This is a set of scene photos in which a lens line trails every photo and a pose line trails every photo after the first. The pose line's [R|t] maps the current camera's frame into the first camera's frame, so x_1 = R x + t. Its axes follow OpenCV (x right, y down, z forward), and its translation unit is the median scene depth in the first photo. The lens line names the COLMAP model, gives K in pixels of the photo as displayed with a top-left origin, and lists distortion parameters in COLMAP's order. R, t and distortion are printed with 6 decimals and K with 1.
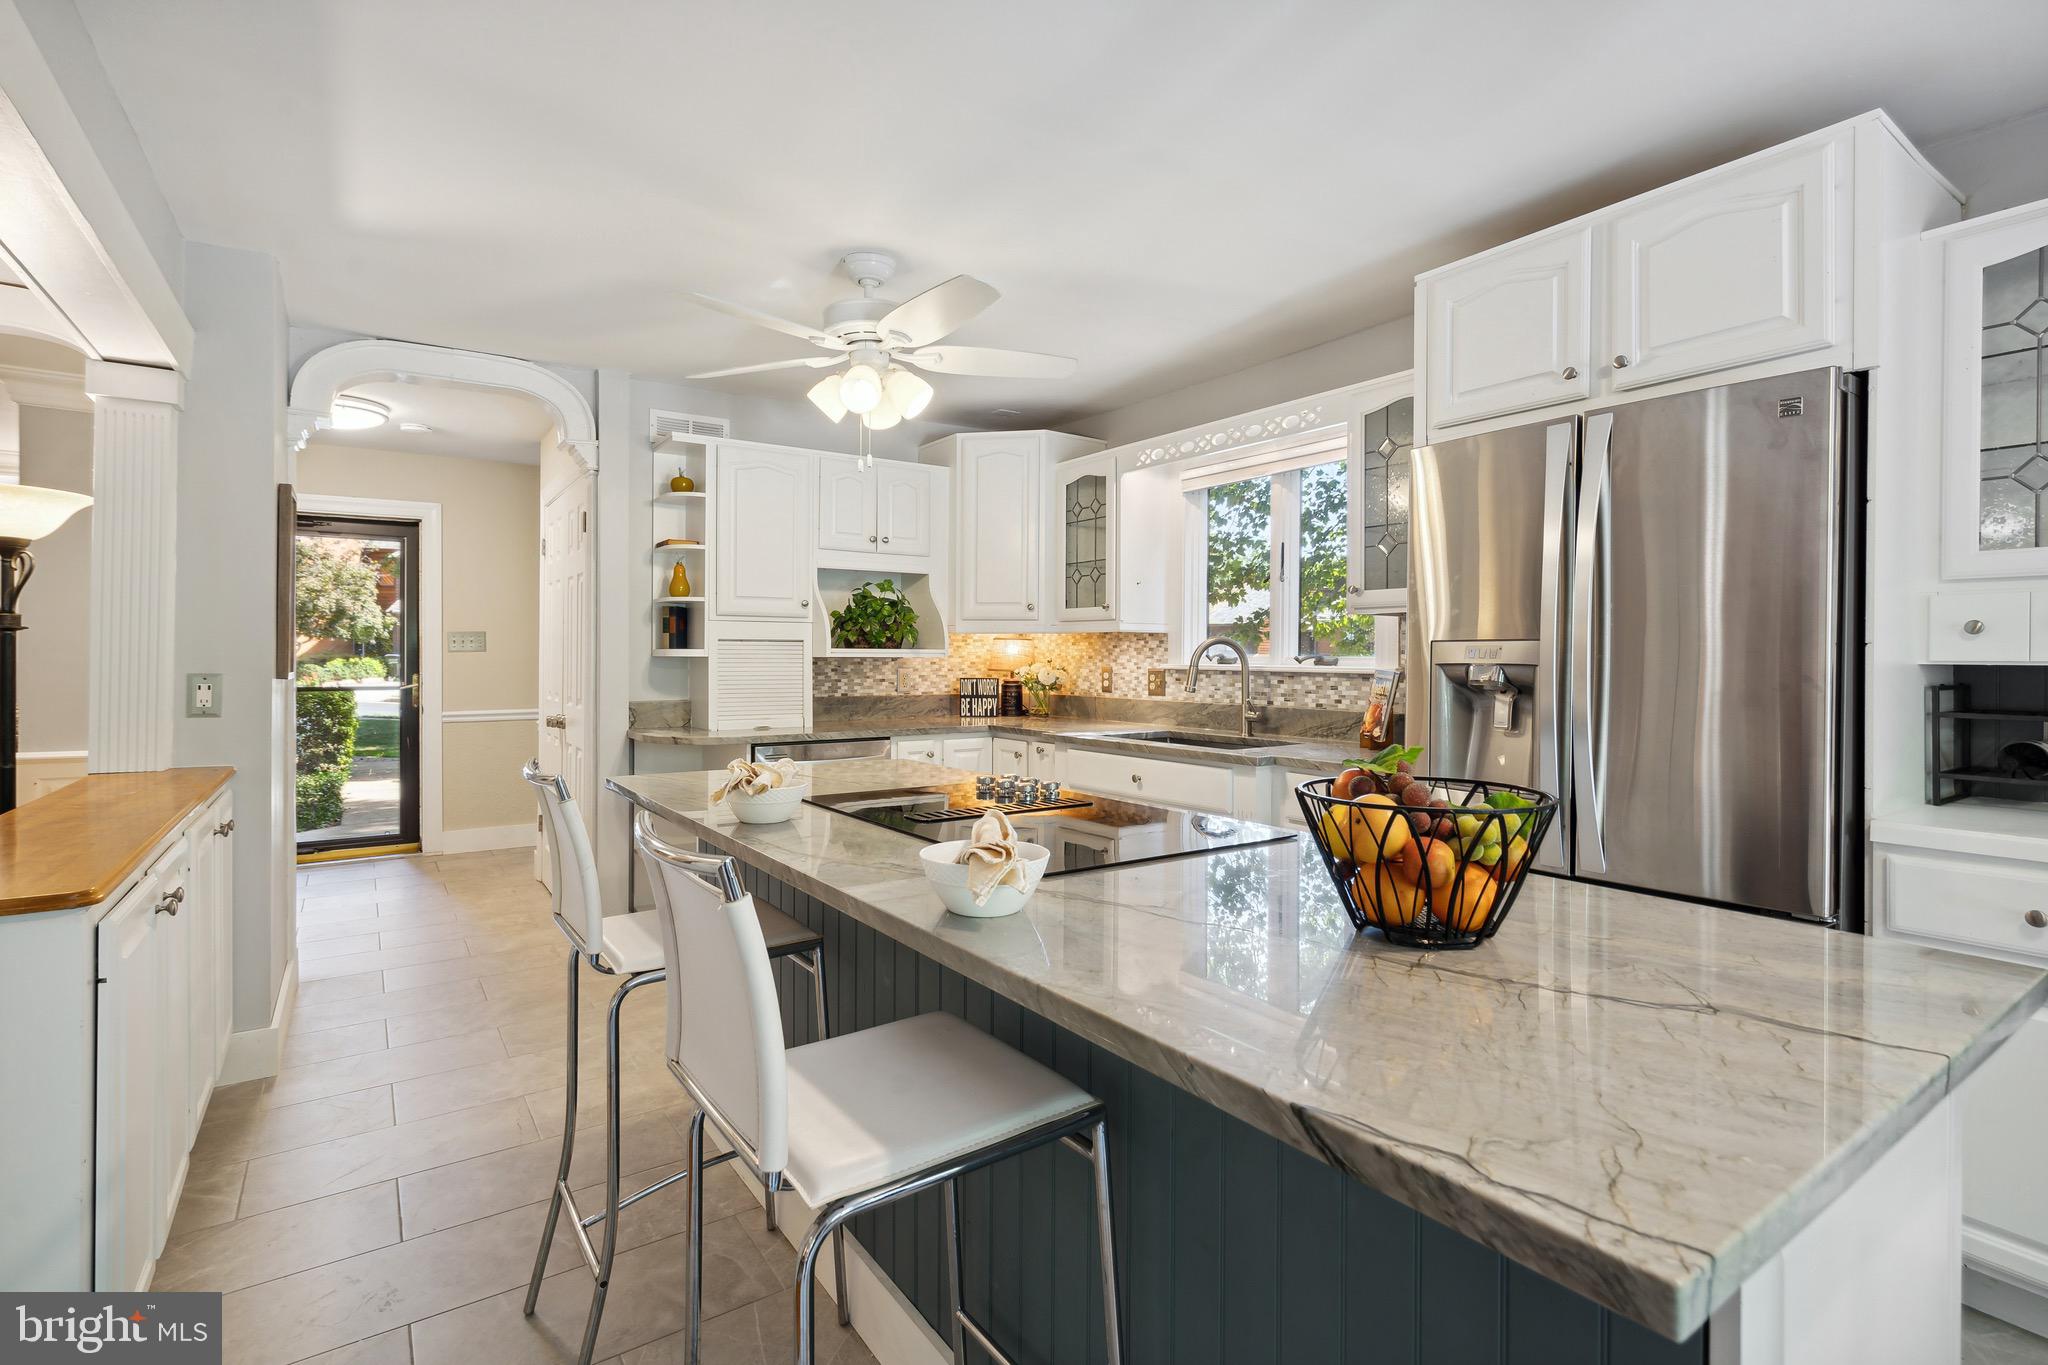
lens RADIAL K [[964.6, 0, 1022.8], [0, 964.6, 659.4], [0, 0, 1]] dist [-0.047892, -0.000140]
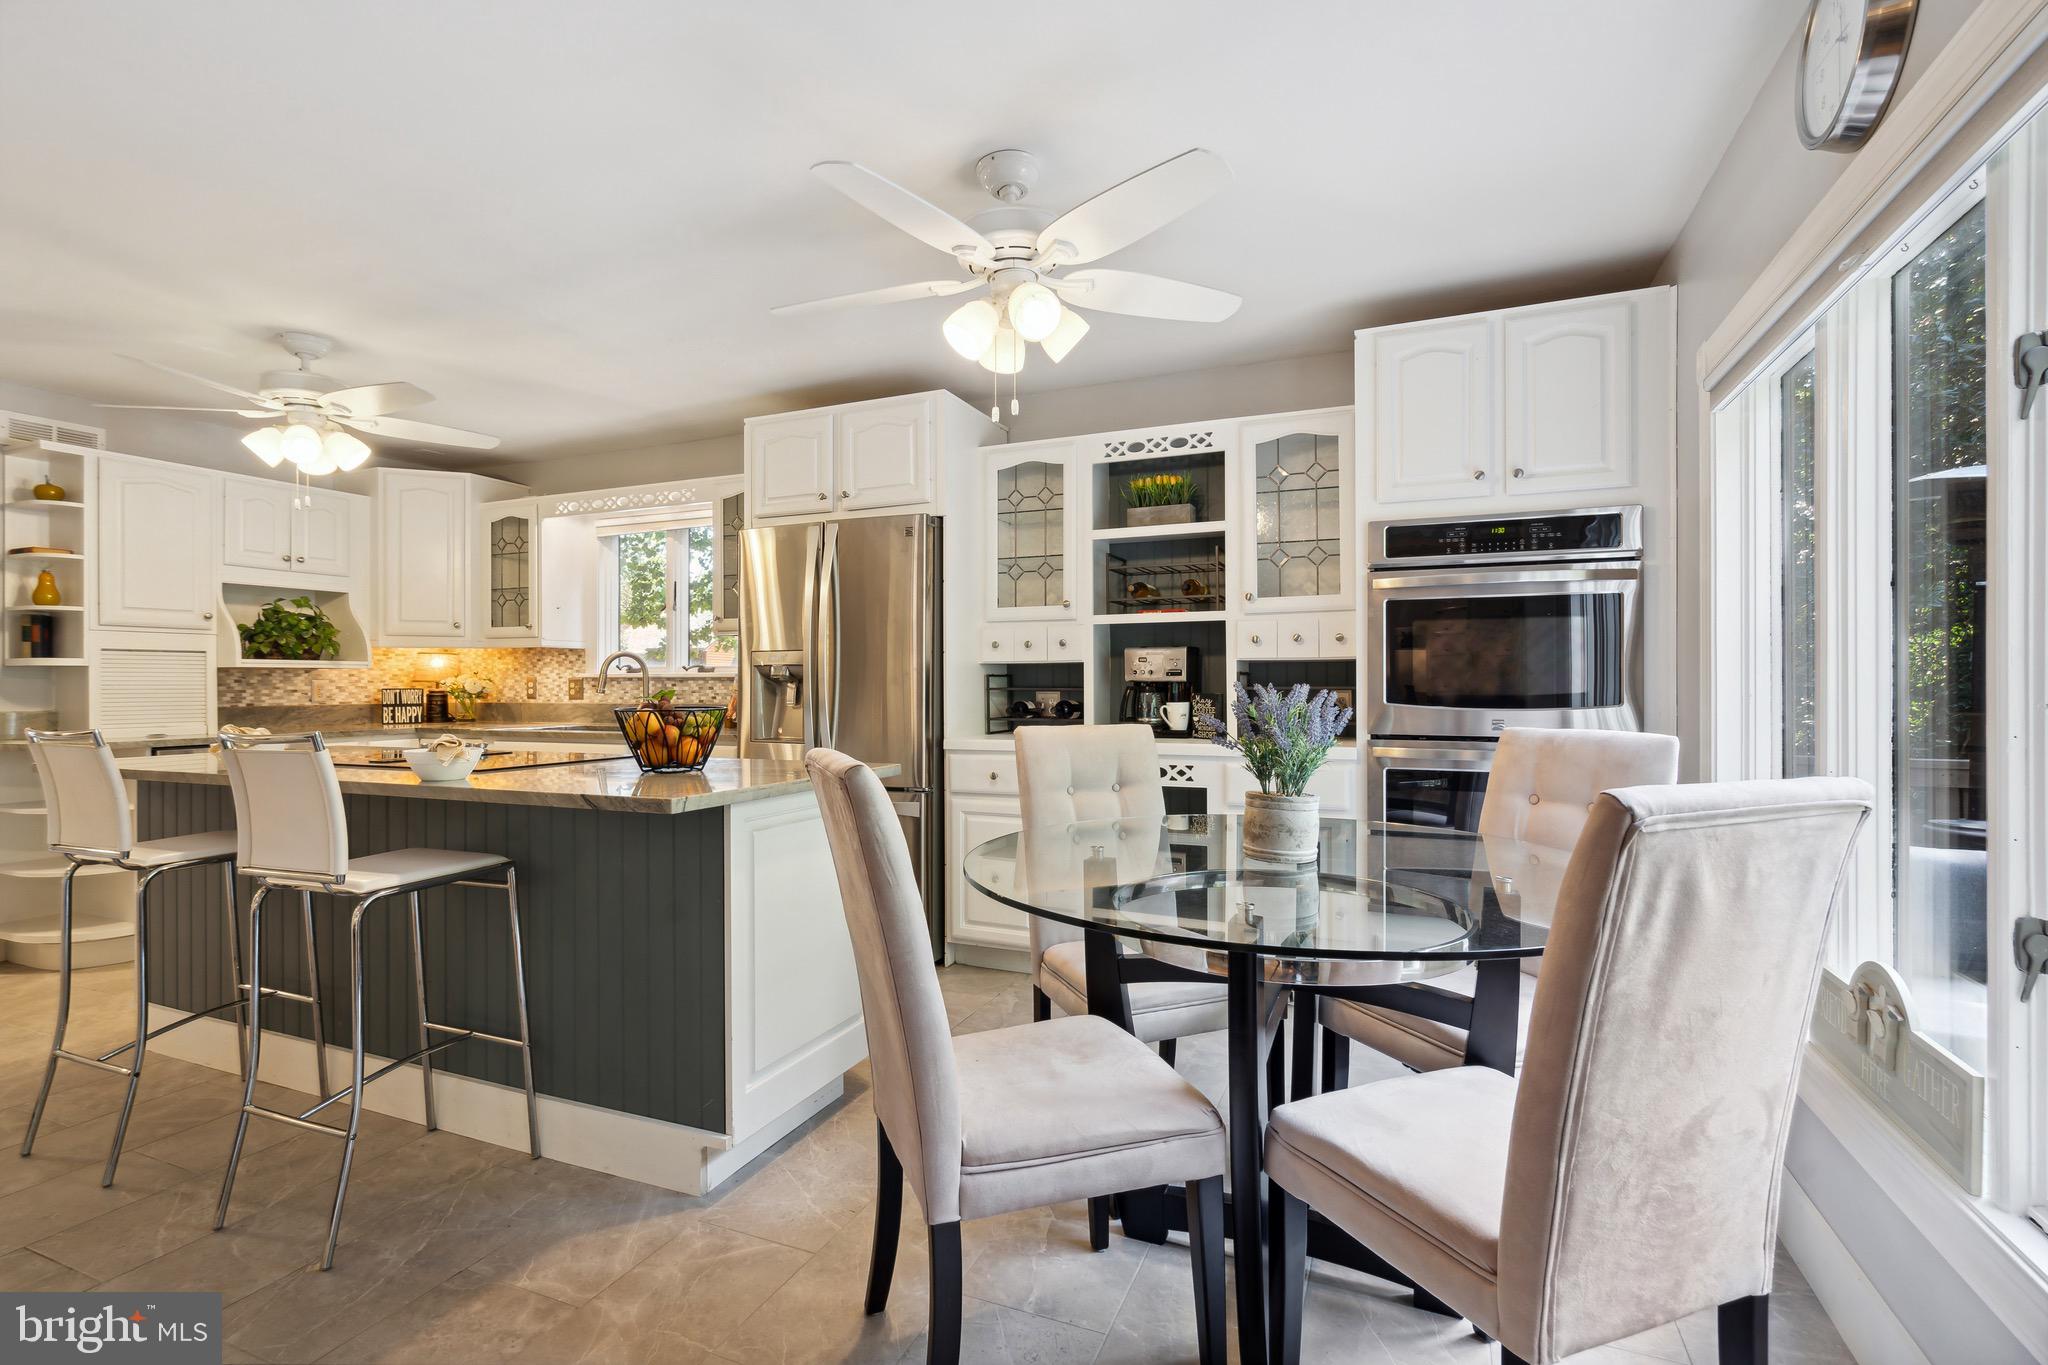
lens RADIAL K [[942.4, 0, 1018.2], [0, 942.4, 684.3], [0, 0, 1]] dist [-0.017398, 0.012851]
pose [[0.849802, -0.007928, 0.527043, -0.014165], [0.007738, 0.999967, 0.002566, 0.020445], [-0.527045, 0.001897, 0.849835, -0.334526]]
